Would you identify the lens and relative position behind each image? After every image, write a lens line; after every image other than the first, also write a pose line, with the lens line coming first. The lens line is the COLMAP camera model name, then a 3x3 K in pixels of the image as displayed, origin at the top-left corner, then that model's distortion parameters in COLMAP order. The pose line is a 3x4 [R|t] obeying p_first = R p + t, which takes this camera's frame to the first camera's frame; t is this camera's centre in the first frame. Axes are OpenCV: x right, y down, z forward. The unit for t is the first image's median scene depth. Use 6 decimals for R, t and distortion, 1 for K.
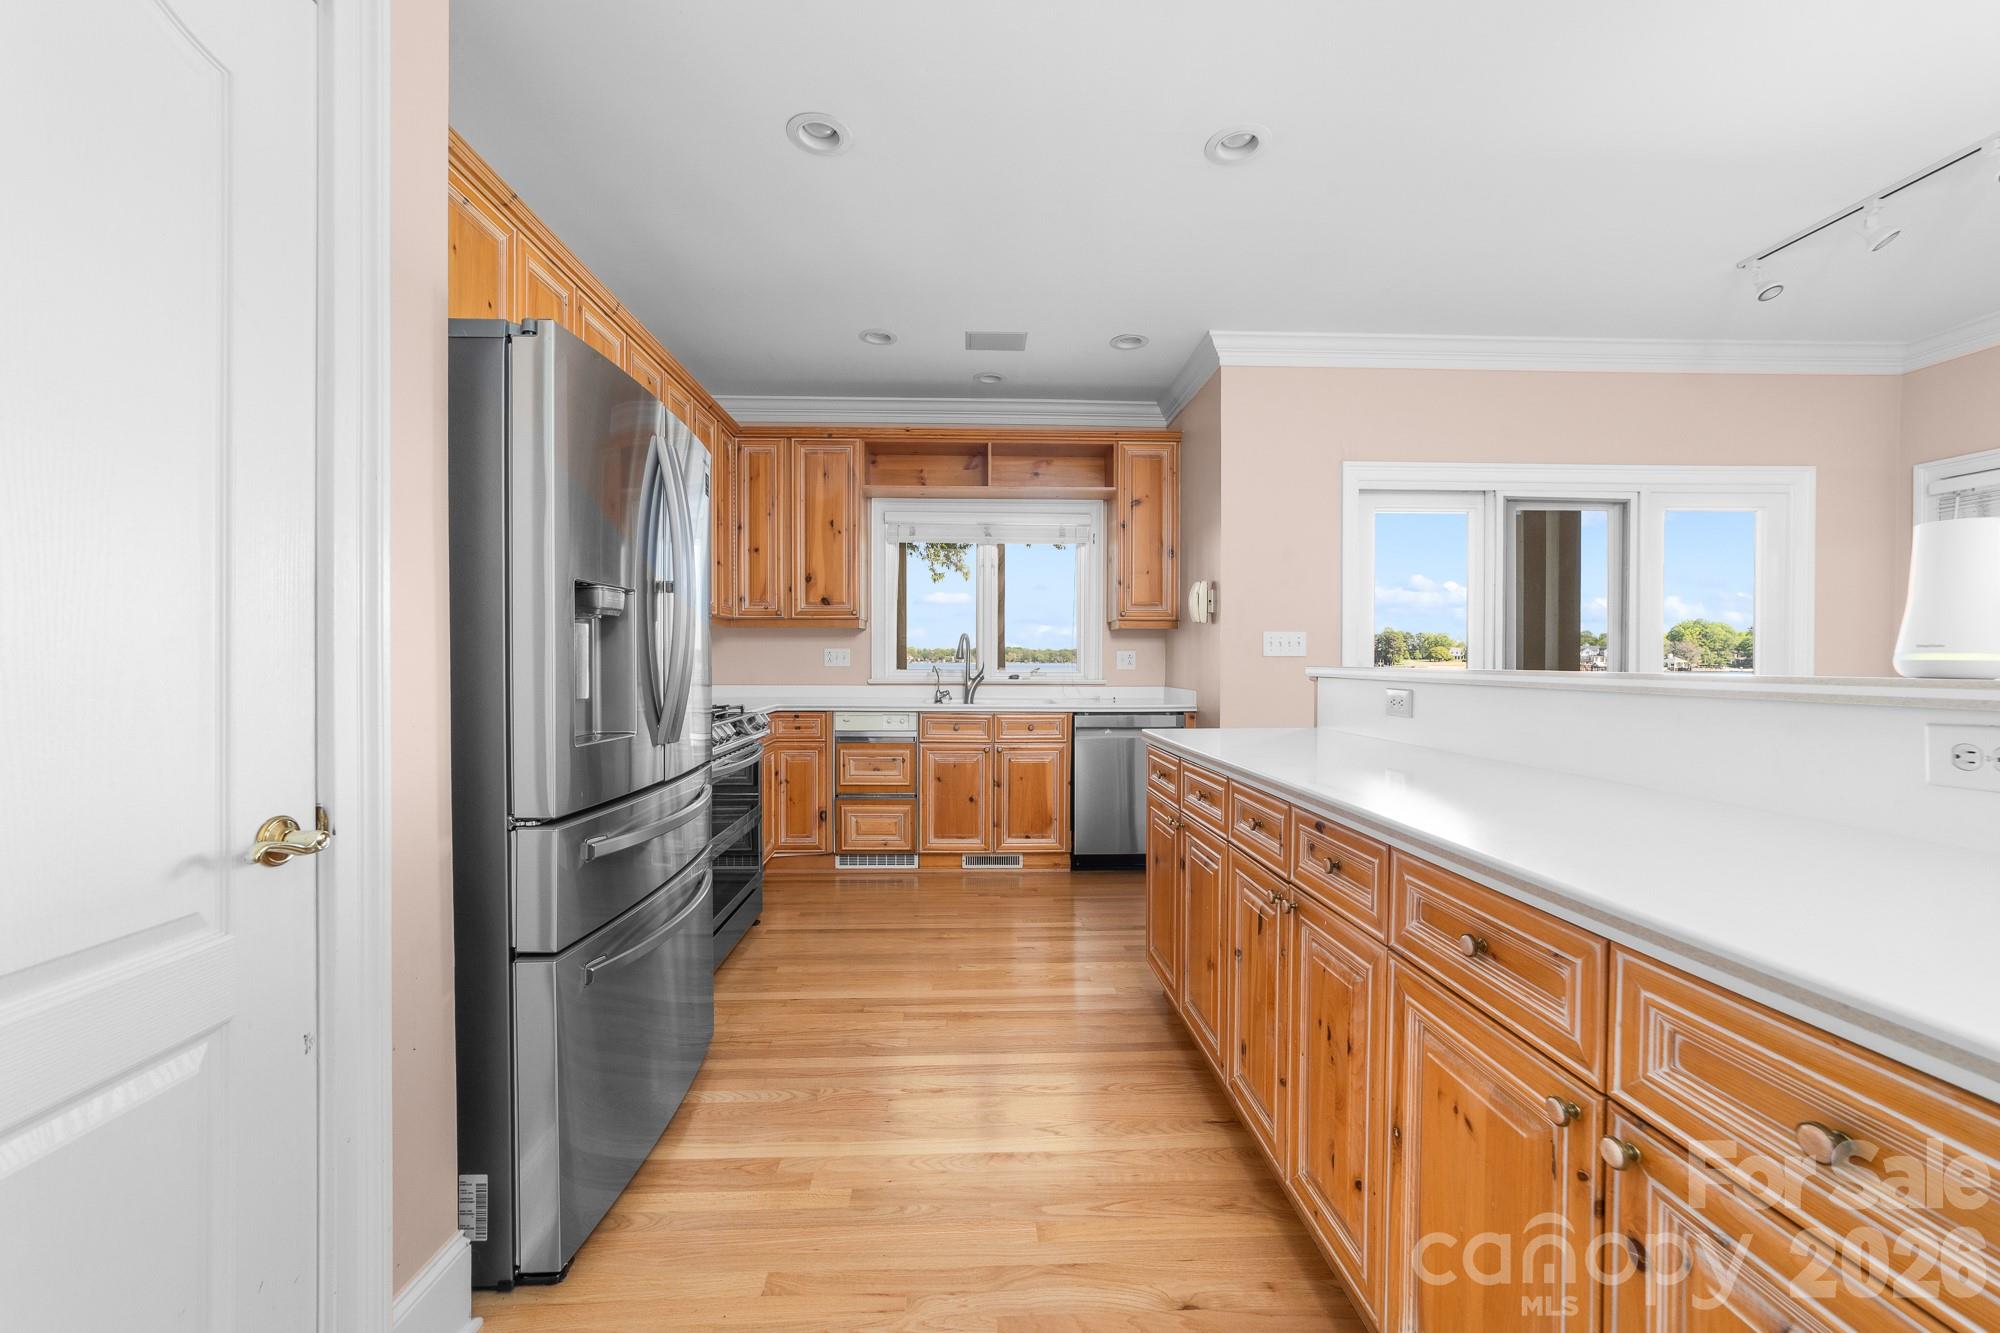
lens RADIAL K [[784.2, 0, 1000.0], [0, 784.2, 666.5], [0, 0, 1]] dist [-0.013866, 0.008157]
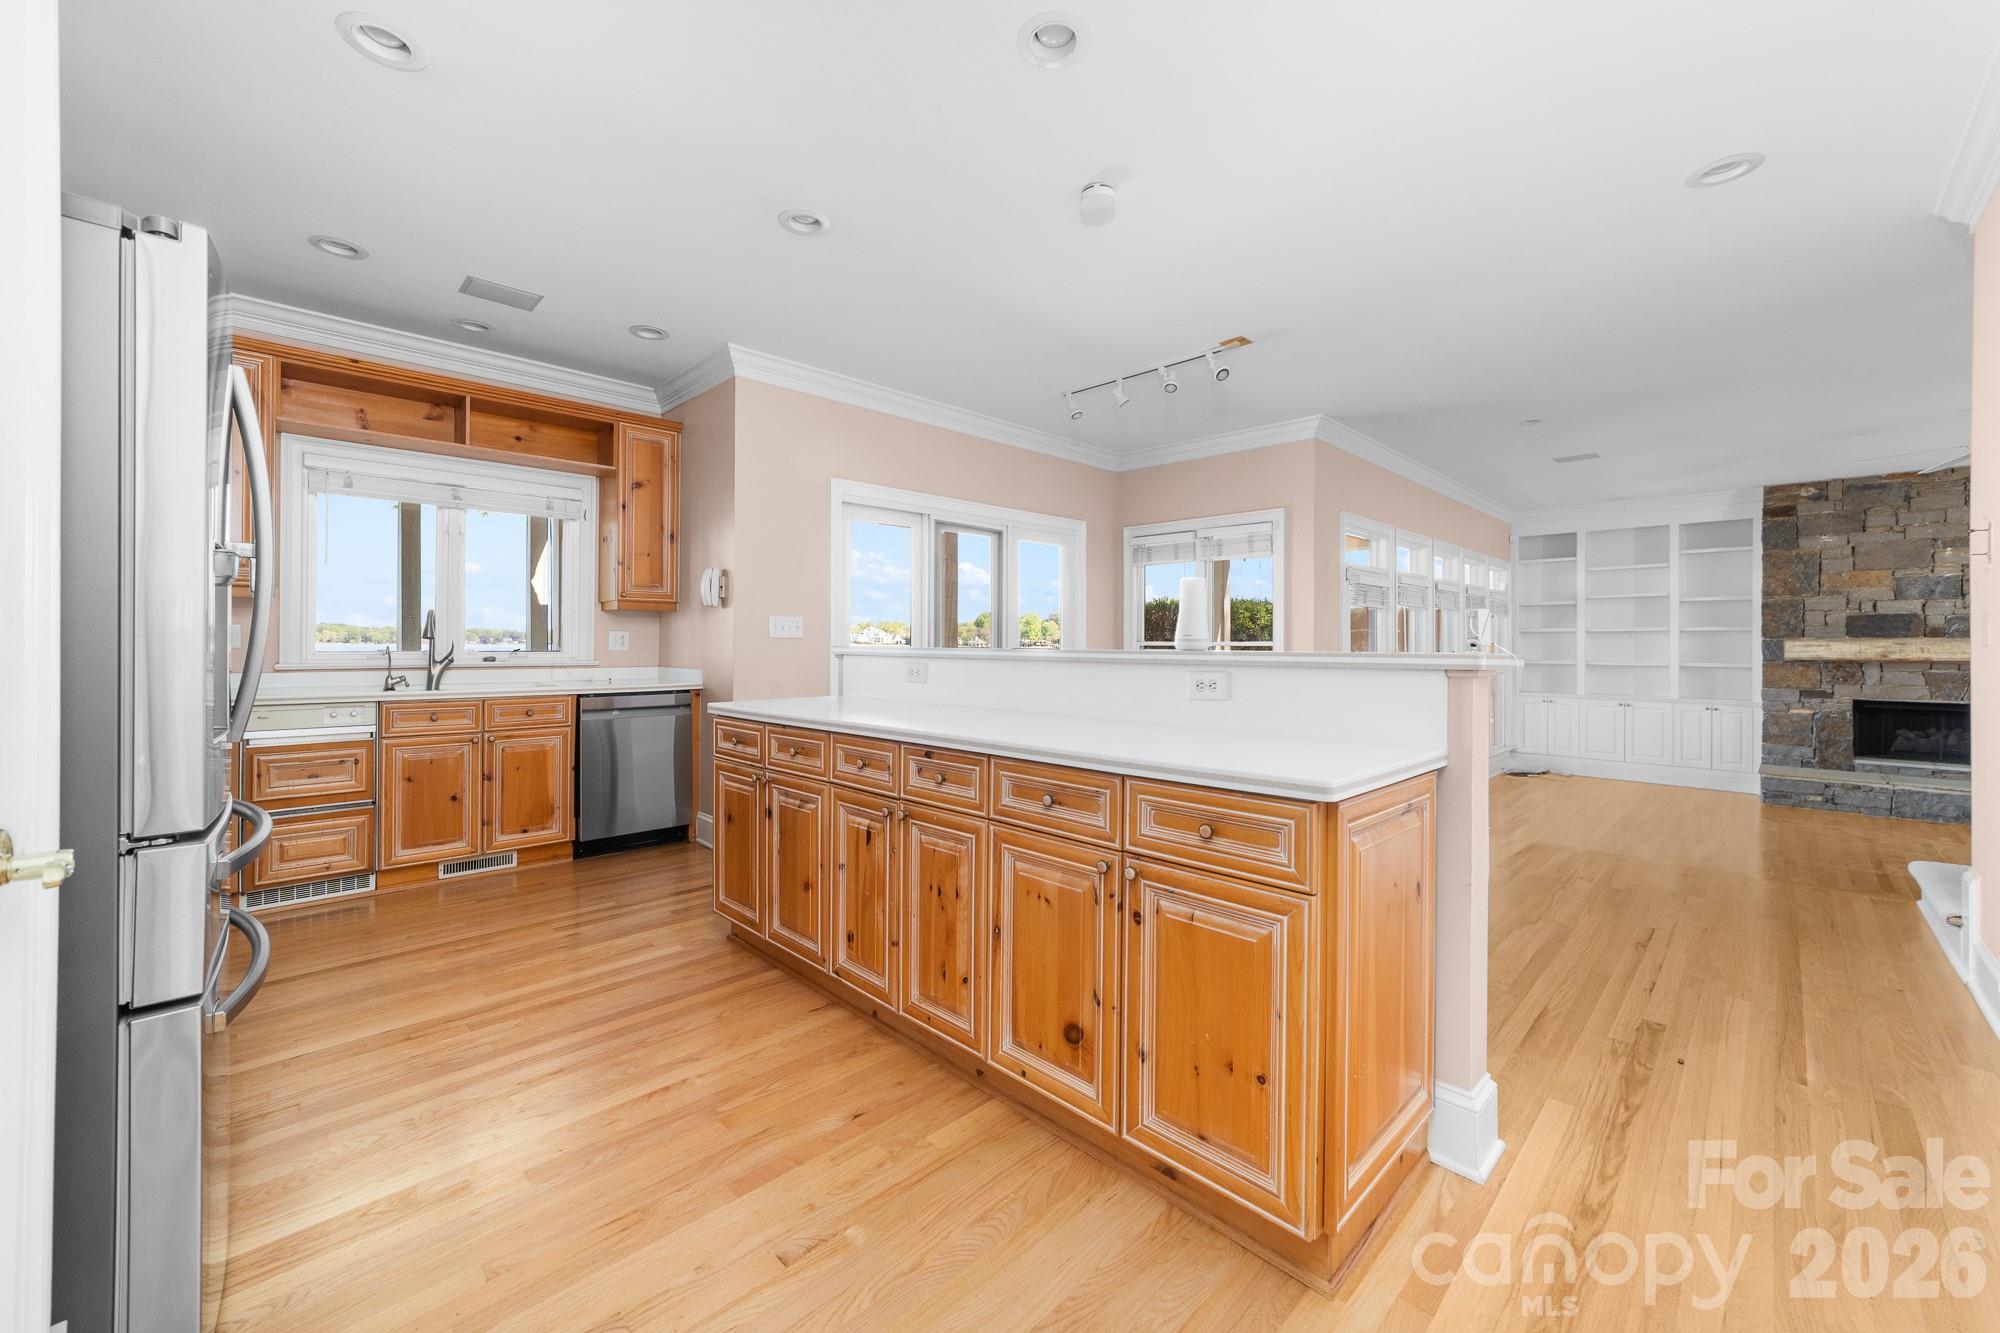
lens RADIAL K [[782.6, 0, 1000.0], [0, 782.6, 634.8], [0, 0, 1]] dist [-0.000511, 0.000042]
pose [[0.737386, 0.007366, 0.675432, -0.180070], [0.003368, 0.999888, -0.014581, 0.000585], [-0.675463, 0.013026, 0.737278, -0.066648]]
